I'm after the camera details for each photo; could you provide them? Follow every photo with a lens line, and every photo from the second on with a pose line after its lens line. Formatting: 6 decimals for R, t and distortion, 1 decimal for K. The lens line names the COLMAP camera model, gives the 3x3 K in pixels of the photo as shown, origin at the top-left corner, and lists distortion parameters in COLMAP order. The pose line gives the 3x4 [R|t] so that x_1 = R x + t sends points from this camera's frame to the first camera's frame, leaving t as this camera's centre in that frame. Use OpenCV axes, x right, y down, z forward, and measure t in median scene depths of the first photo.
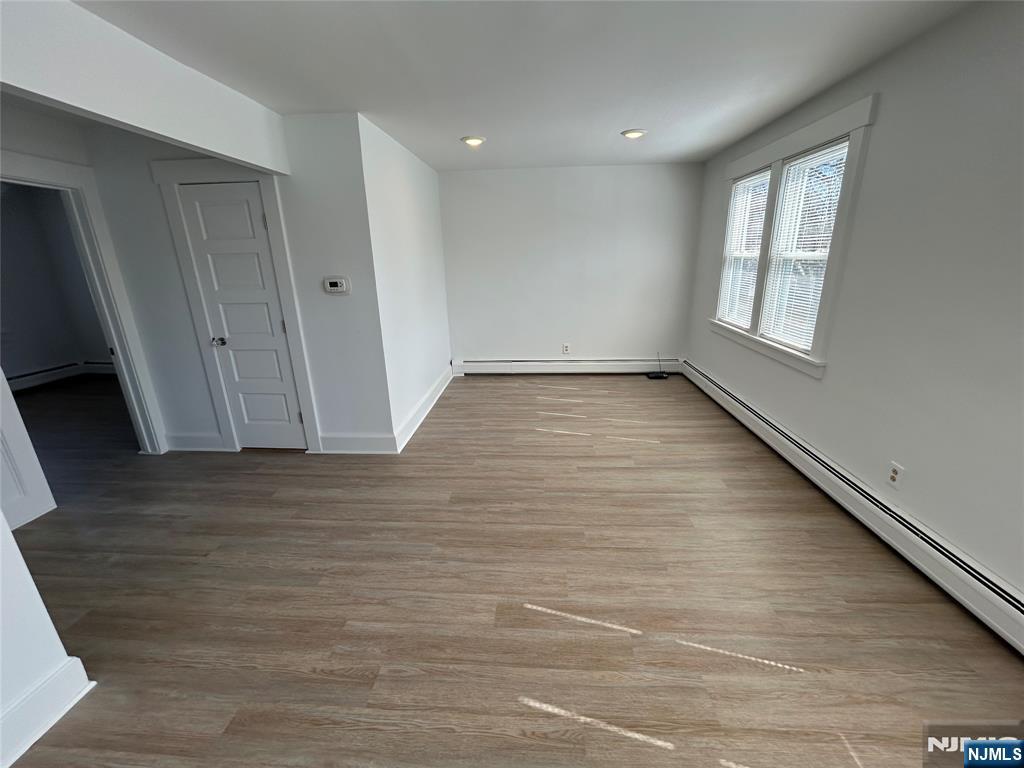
lens RADIAL K [[411.6, 0, 512.3], [0, 411.6, 381.6], [0, 0, 1]] dist [-0.000385, 0.000347]
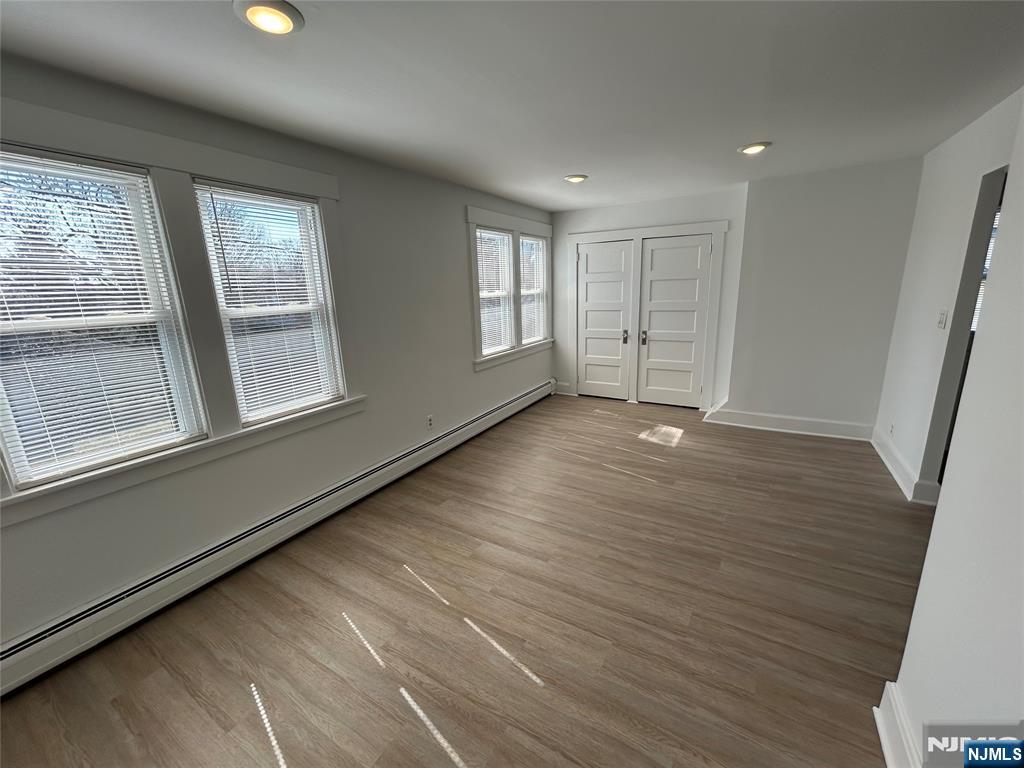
lens RADIAL K [[411.6, 0, 512.3], [0, 411.6, 381.6], [0, 0, 1]] dist [-0.000385, 0.000347]
pose [[-0.890990, -0.046952, 0.451589, -0.137444], [0.185892, 0.869723, 0.457193, -0.524438], [-0.414224, 0.491301, -0.766187, 1.671610]]
